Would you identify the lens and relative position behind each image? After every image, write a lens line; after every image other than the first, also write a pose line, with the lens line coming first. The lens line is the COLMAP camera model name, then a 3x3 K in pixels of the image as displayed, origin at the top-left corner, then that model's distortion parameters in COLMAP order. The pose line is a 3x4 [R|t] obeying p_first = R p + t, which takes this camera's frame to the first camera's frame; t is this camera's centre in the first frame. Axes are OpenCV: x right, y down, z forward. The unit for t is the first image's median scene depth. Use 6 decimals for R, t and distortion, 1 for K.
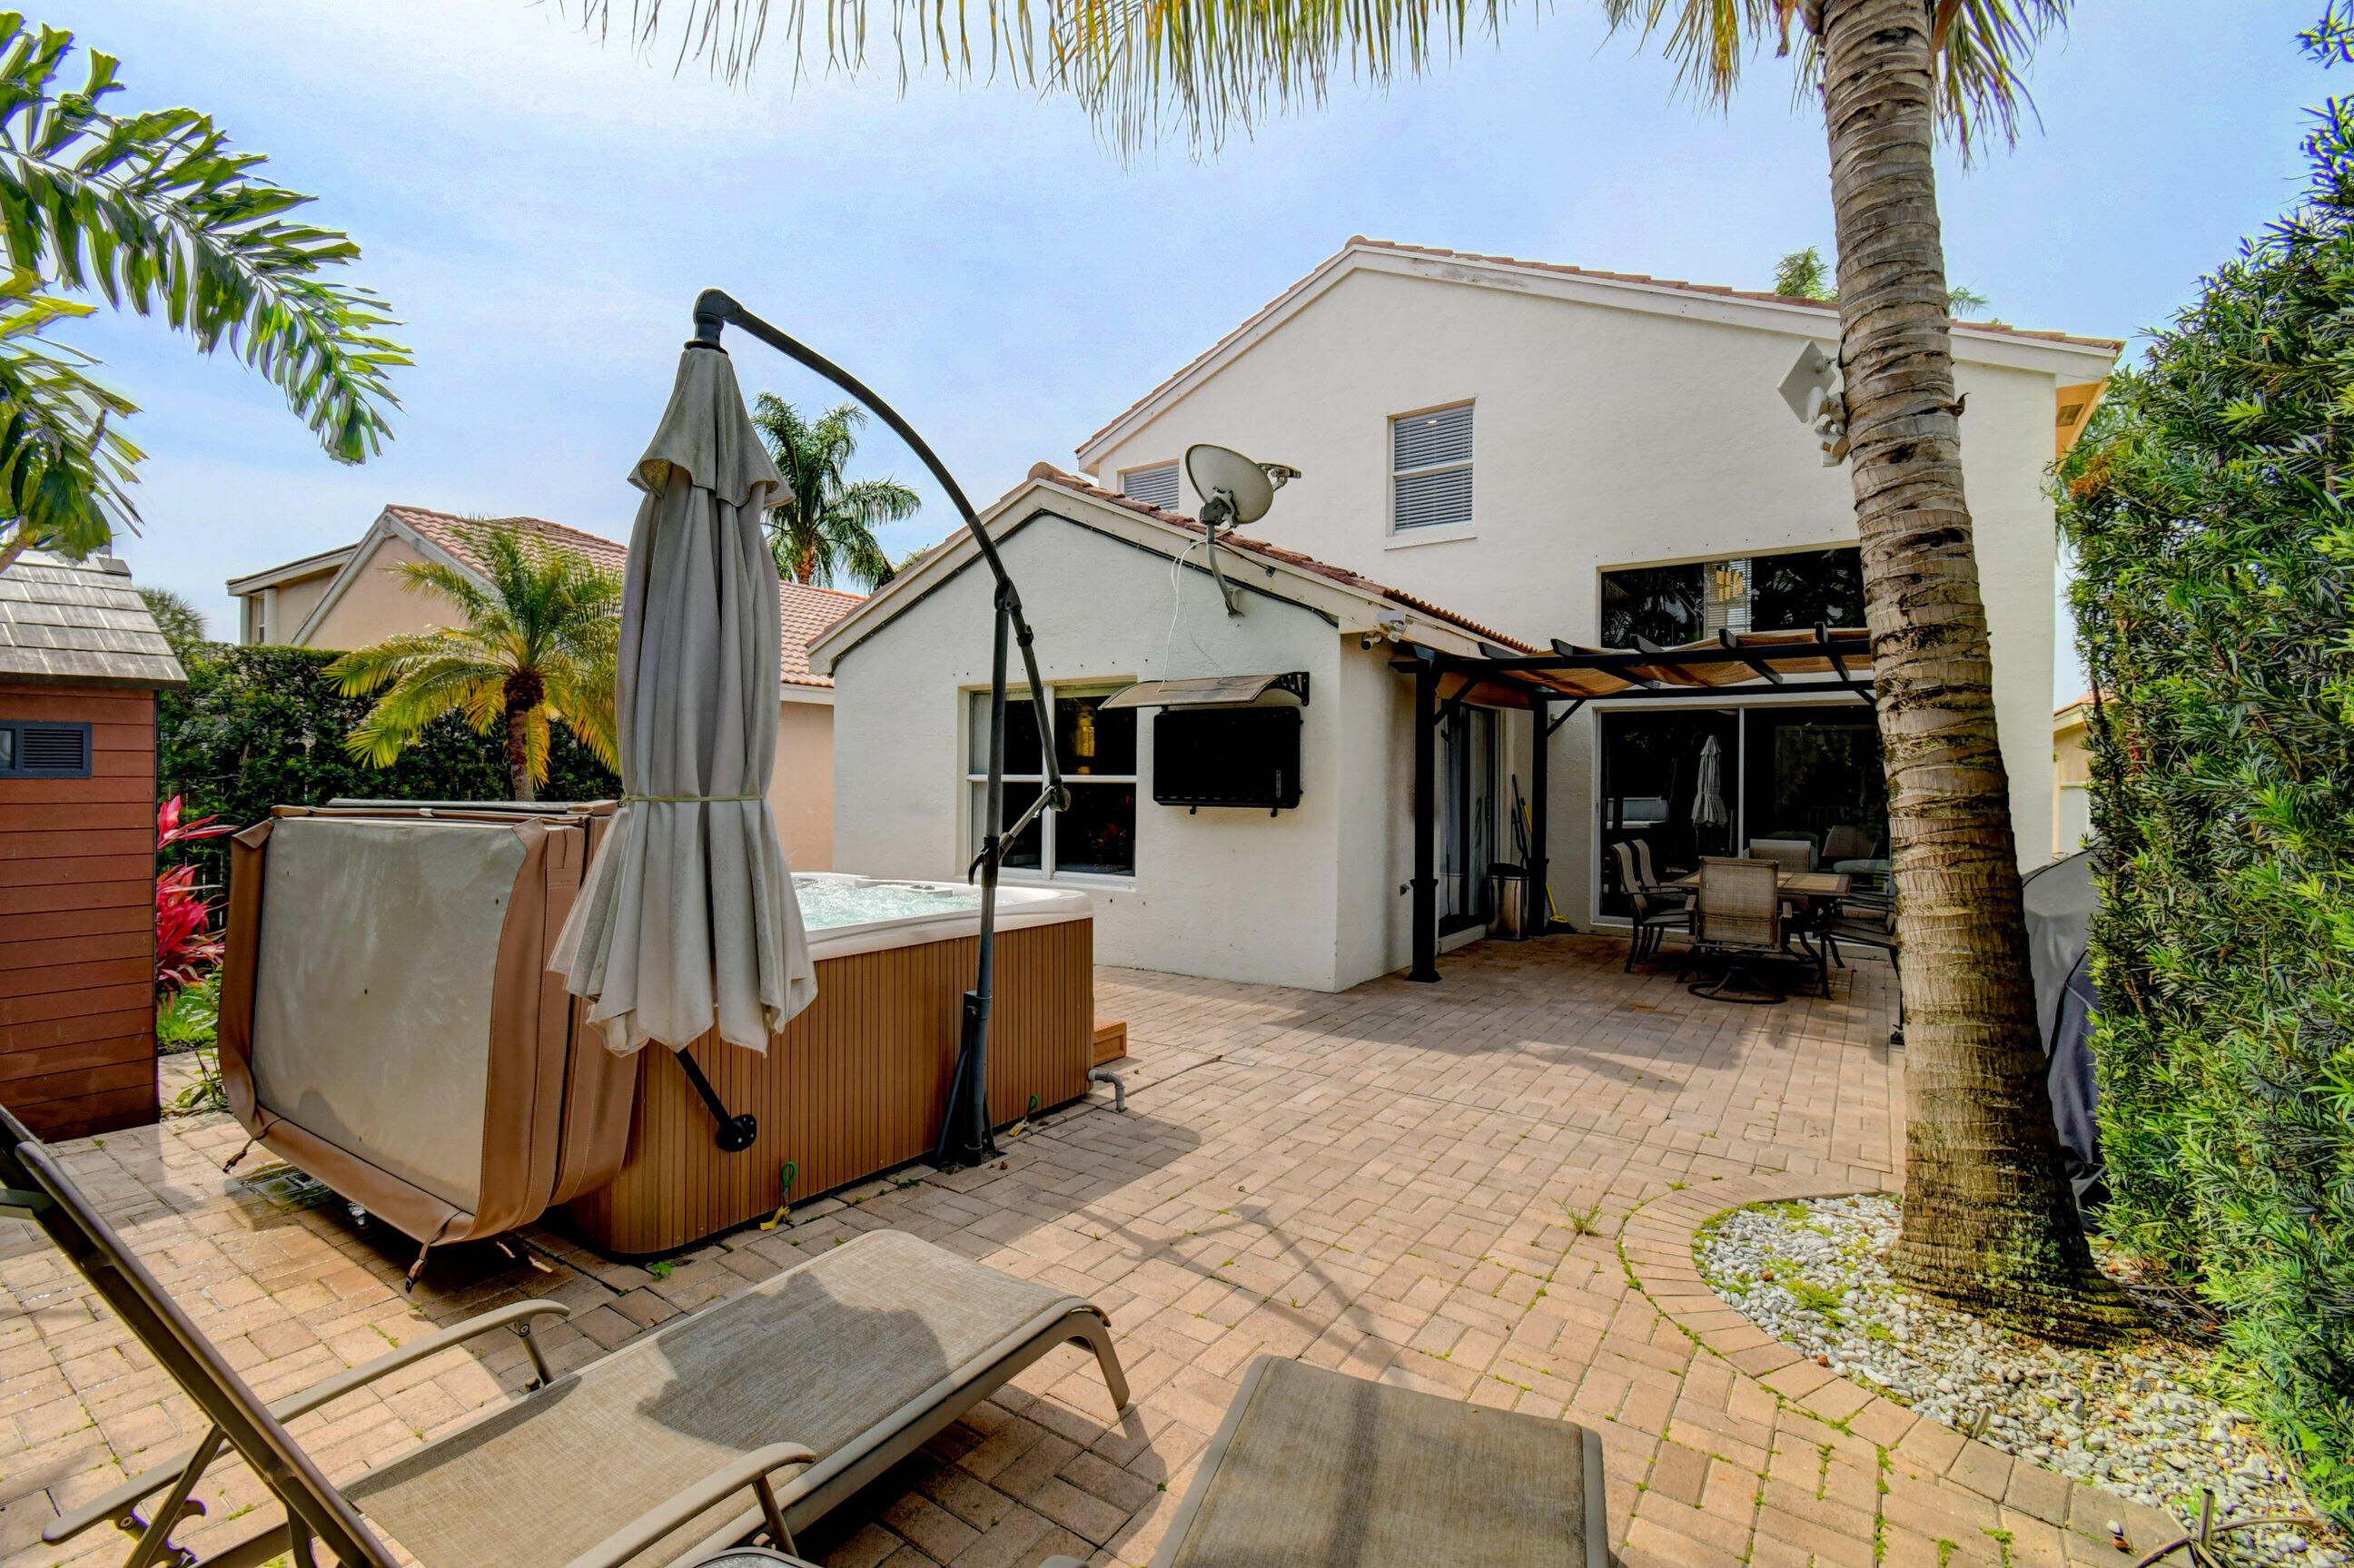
lens RADIAL K [[1044.0, 0, 1167.2], [0, 1044.0, 756.6], [0, 0, 1]] dist [0.011964, 0.000068]
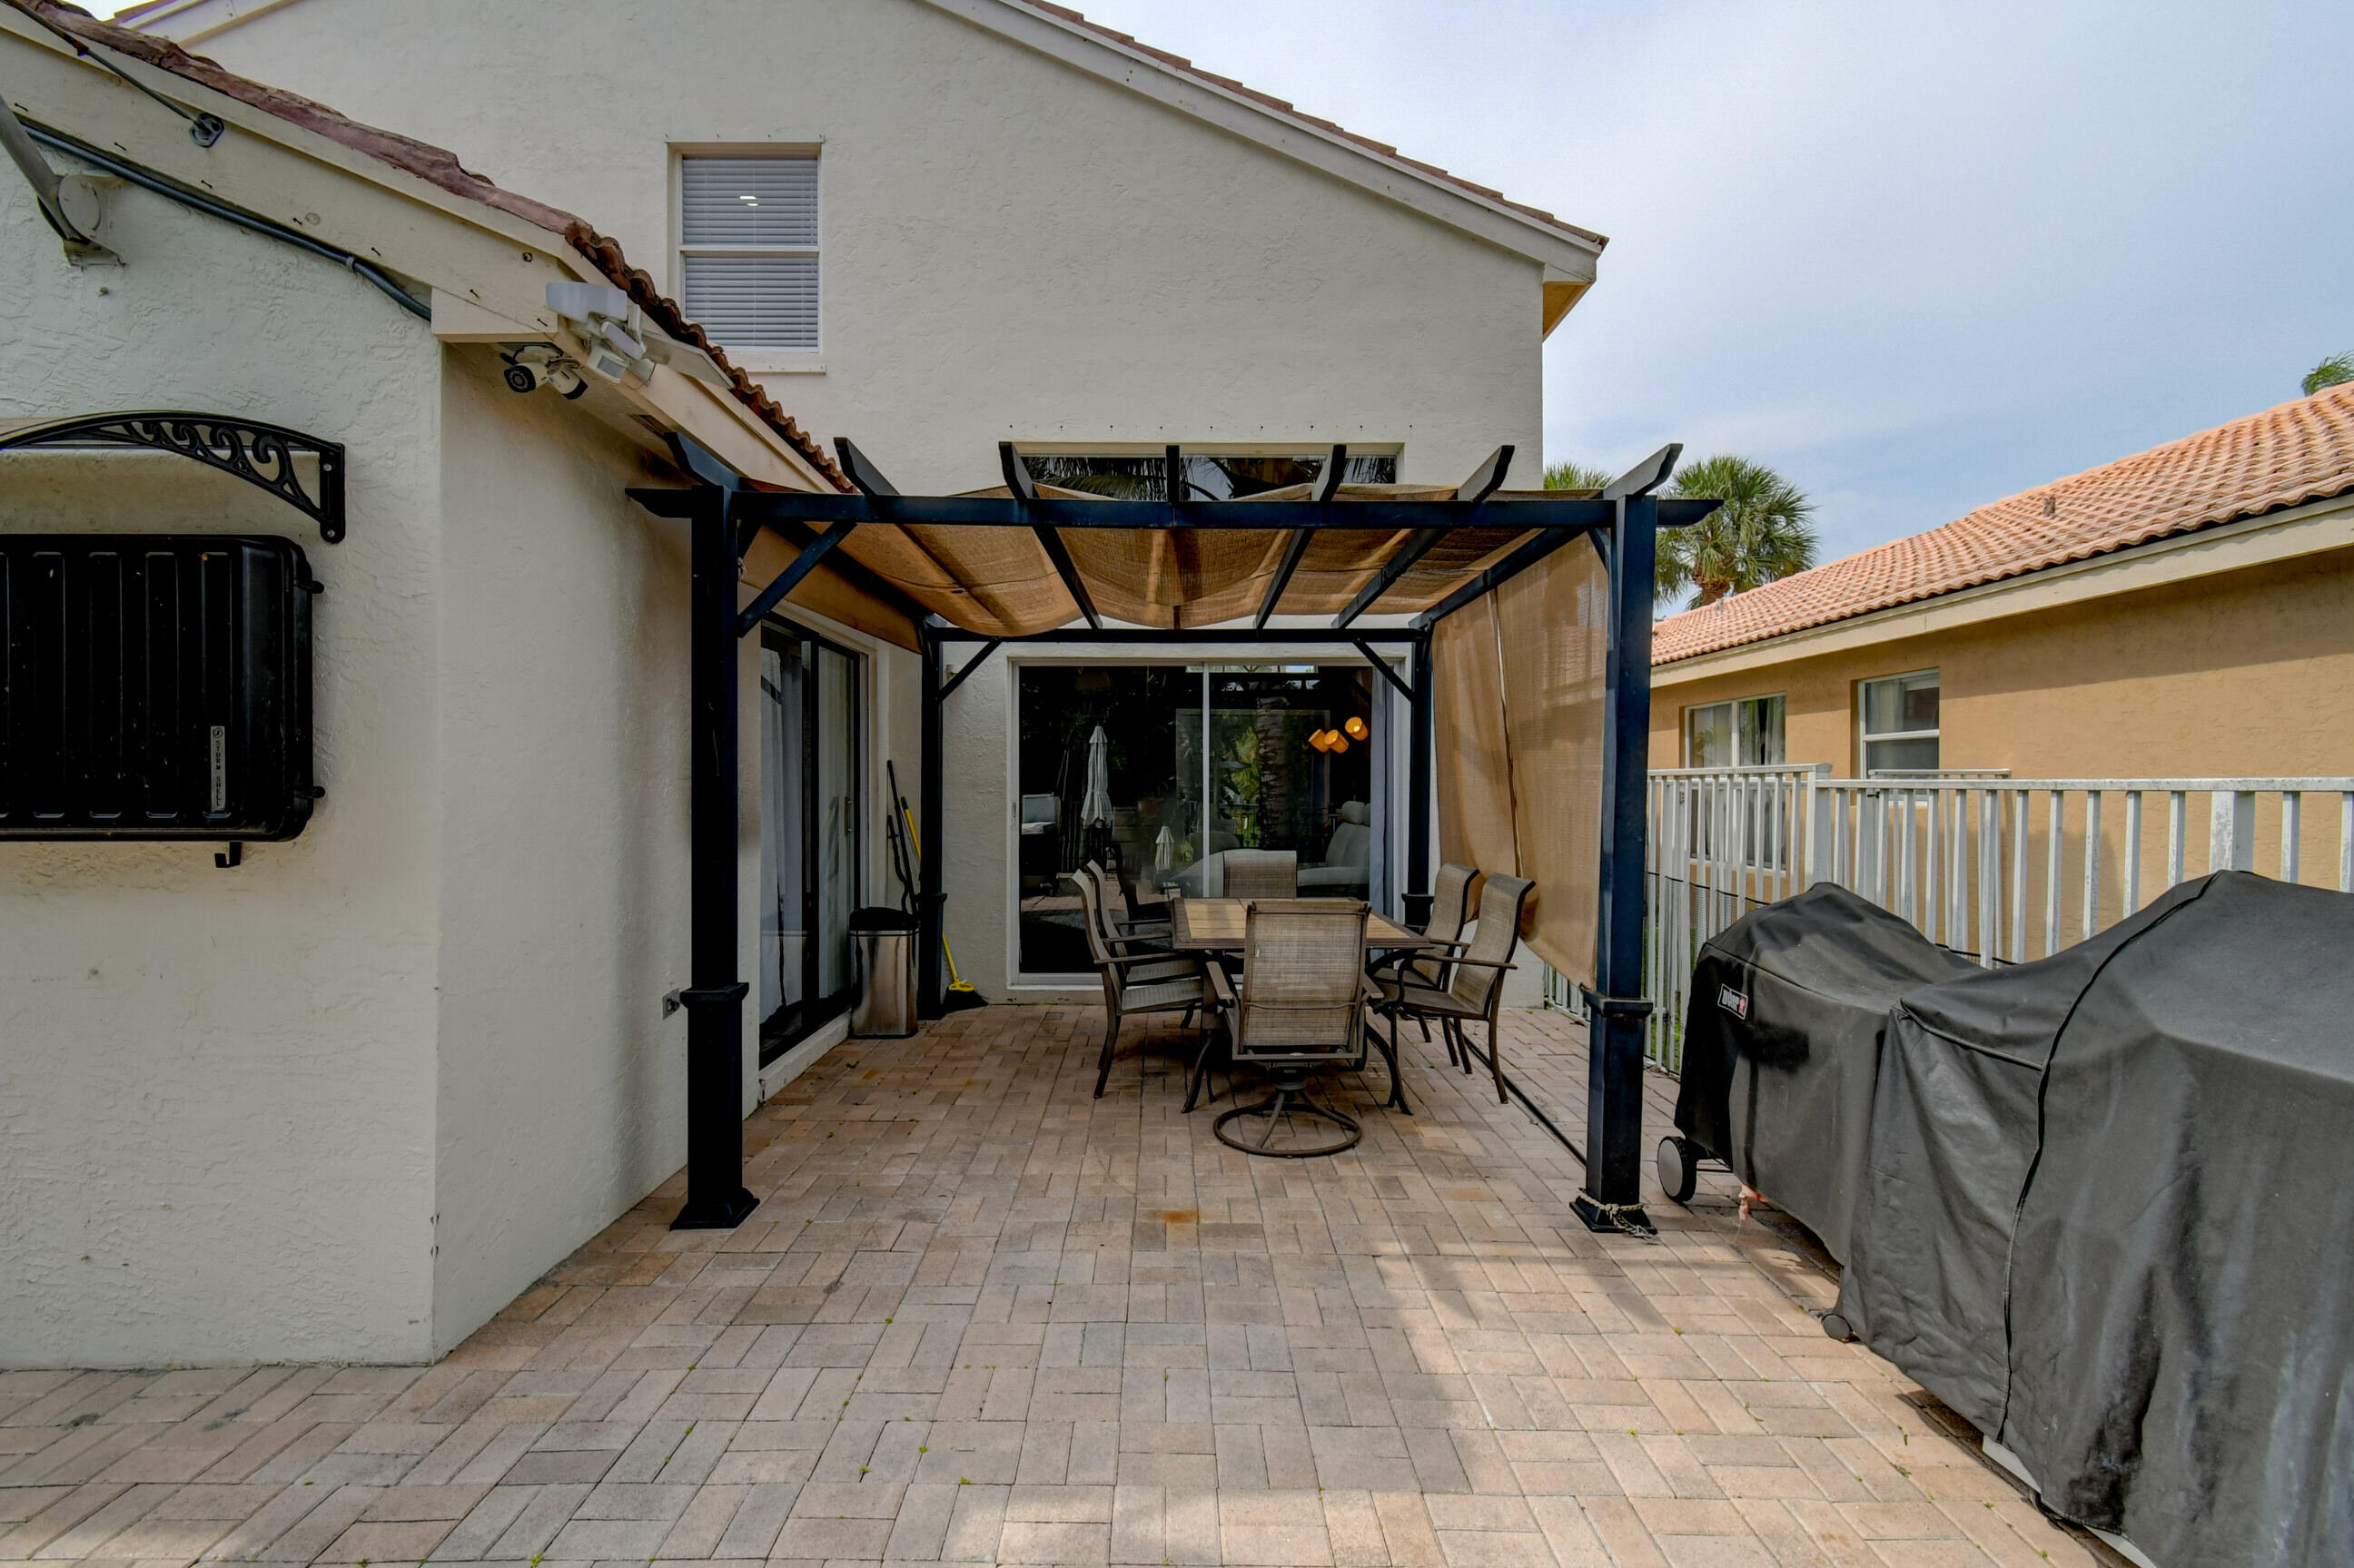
lens RADIAL K [[1028.2, 0, 1177.0], [0, 1028.2, 784.0], [0, 0, 1]] dist [0.016678, -0.010631]
pose [[0.815030, -0.011351, 0.579308, 0.146411], [-0.004502, 0.999654, 0.025921, 0.018973], [-0.579401, -0.023734, 0.814697, 0.508367]]
